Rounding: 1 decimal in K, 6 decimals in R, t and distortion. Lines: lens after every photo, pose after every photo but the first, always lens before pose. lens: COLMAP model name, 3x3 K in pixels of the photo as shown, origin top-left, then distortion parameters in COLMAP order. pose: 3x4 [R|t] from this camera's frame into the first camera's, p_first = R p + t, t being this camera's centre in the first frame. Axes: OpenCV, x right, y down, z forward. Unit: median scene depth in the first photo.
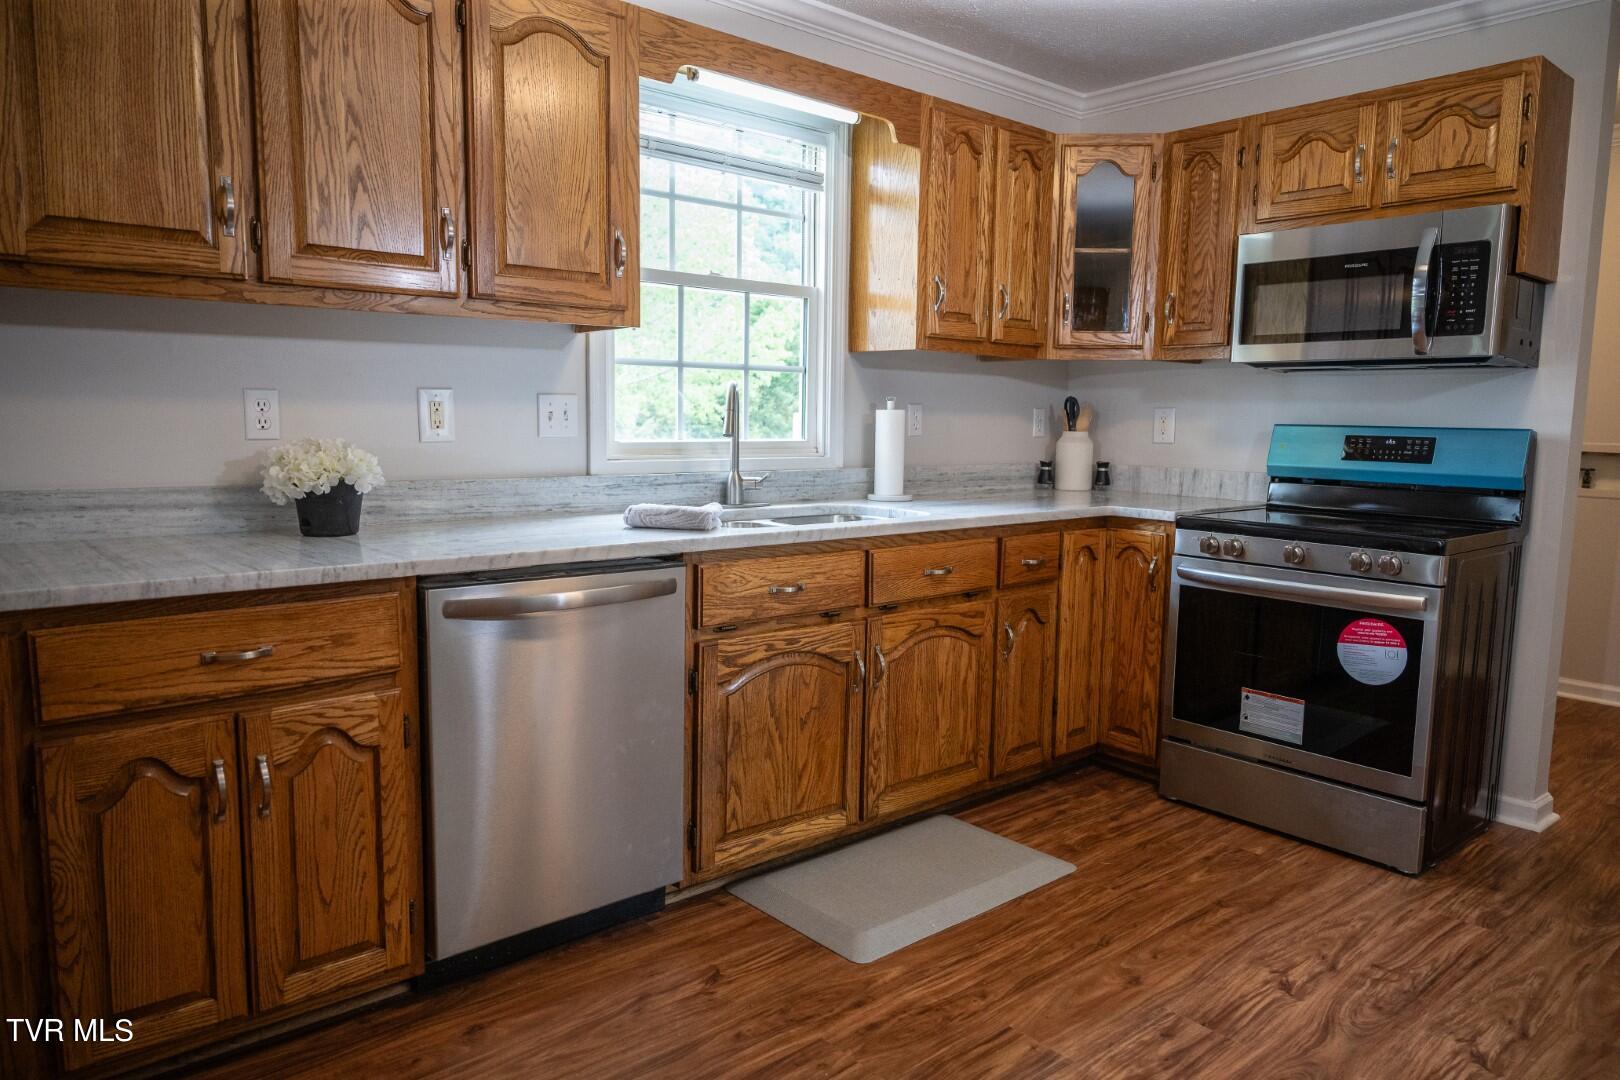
lens RADIAL K [[1082.9, 0, 807.1], [0, 1082.9, 535.4], [0, 0, 1]] dist [0.000900, -0.000545]
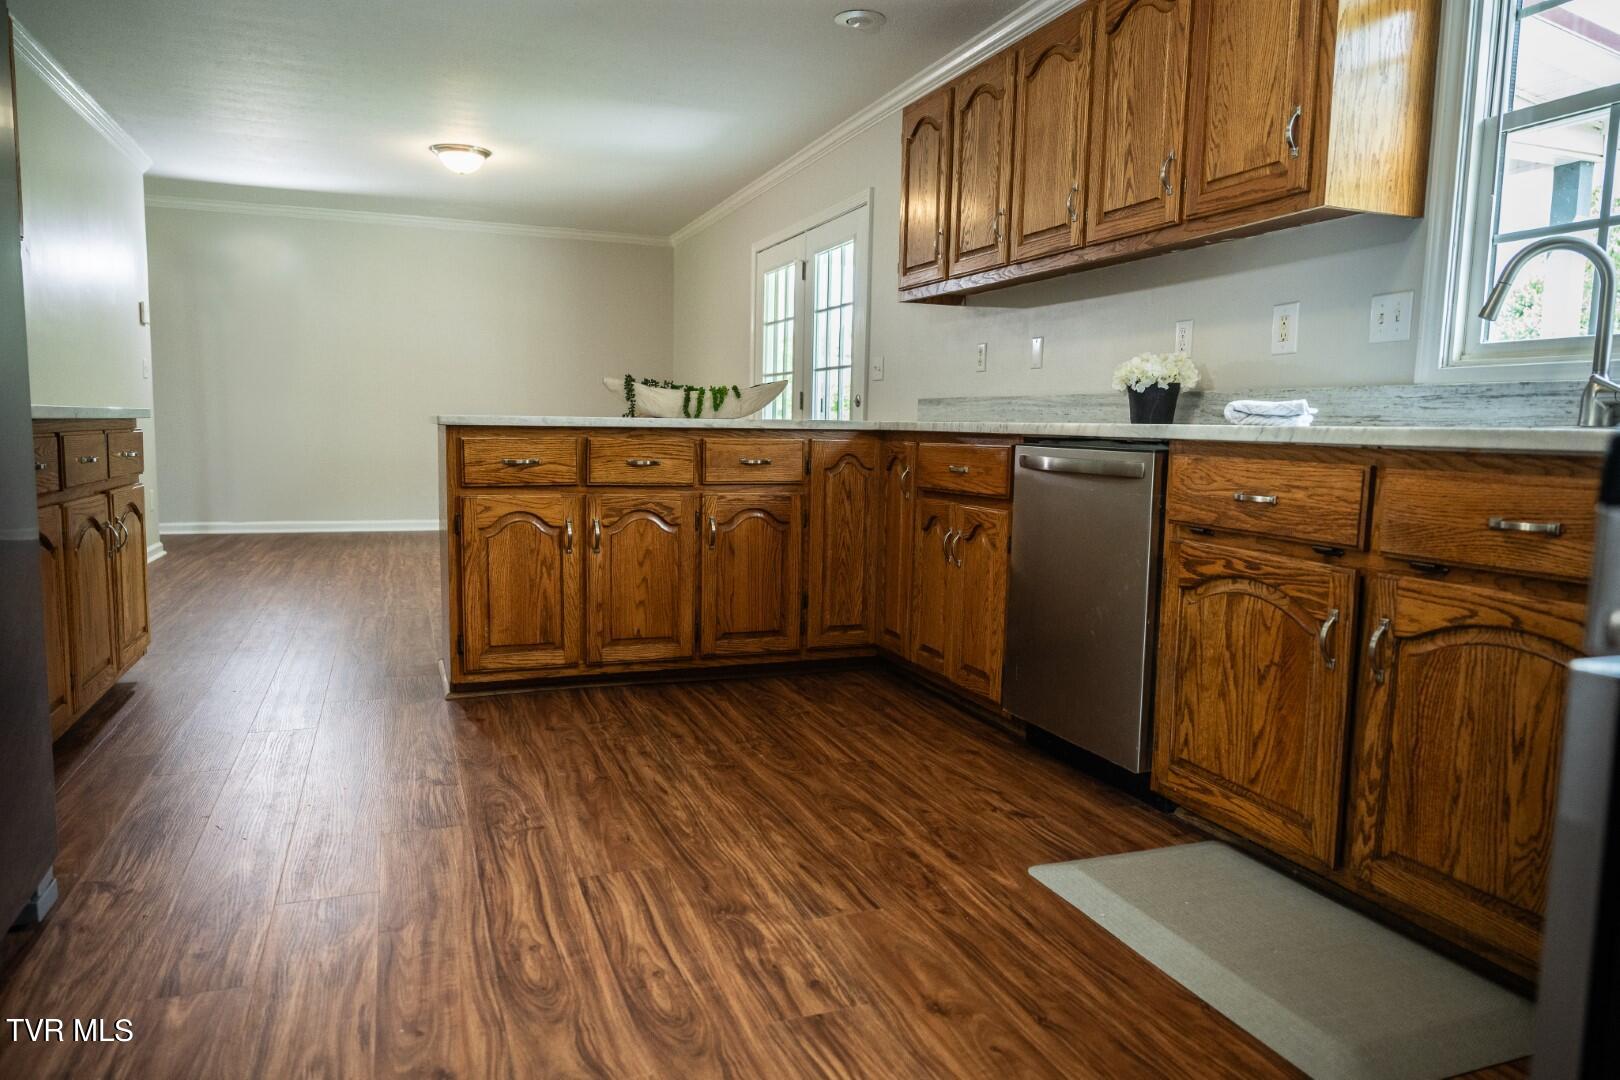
lens RADIAL K [[1090.4, 0, 806.8], [0, 1090.4, 547.4], [0, 0, 1]] dist [-0.003042, 0.003567]
pose [[-0.349181, 0.080479, -0.933593, 0.936800], [-0.133322, 0.981902, 0.134509, 0.021965], [0.927522, 0.171437, -0.332132, 1.051679]]
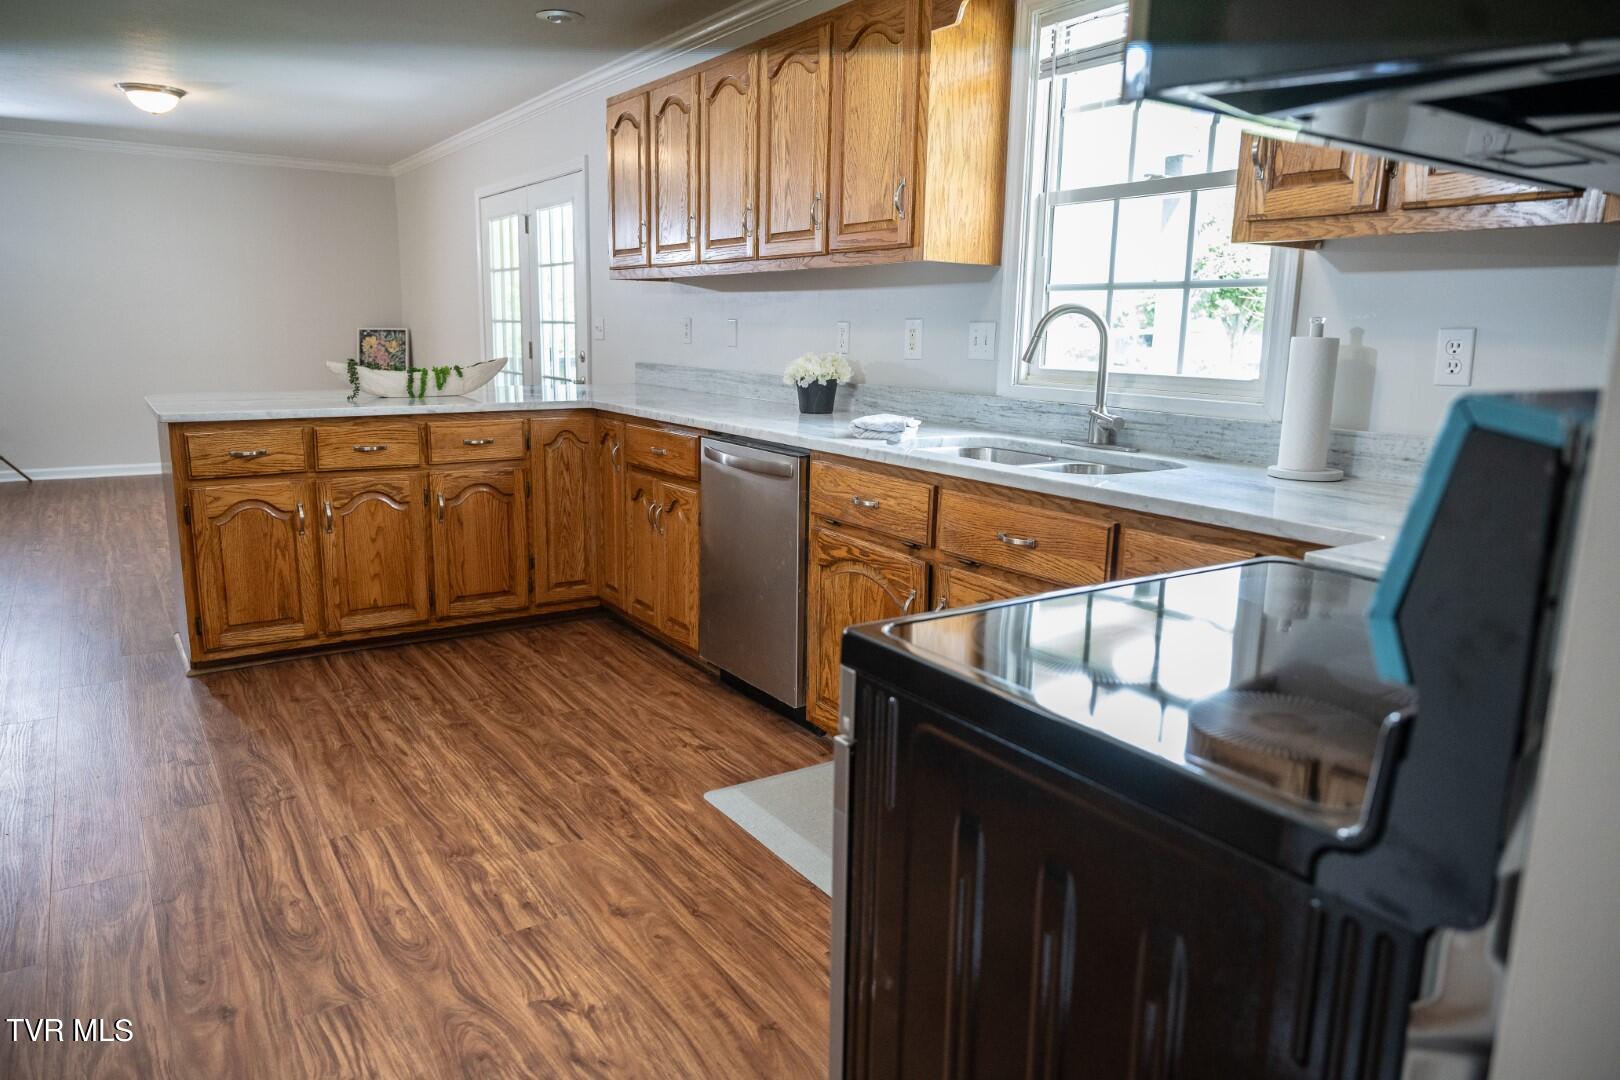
lens RADIAL K [[1082.9, 0, 807.1], [0, 1082.9, 535.4], [0, 0, 1]] dist [0.000900, -0.000545]
pose [[-0.132534, 0.169081, -0.976651, 1.116790], [-0.133096, 0.973383, 0.186577, -0.118236], [0.982202, 0.154716, -0.106503, 1.156054]]
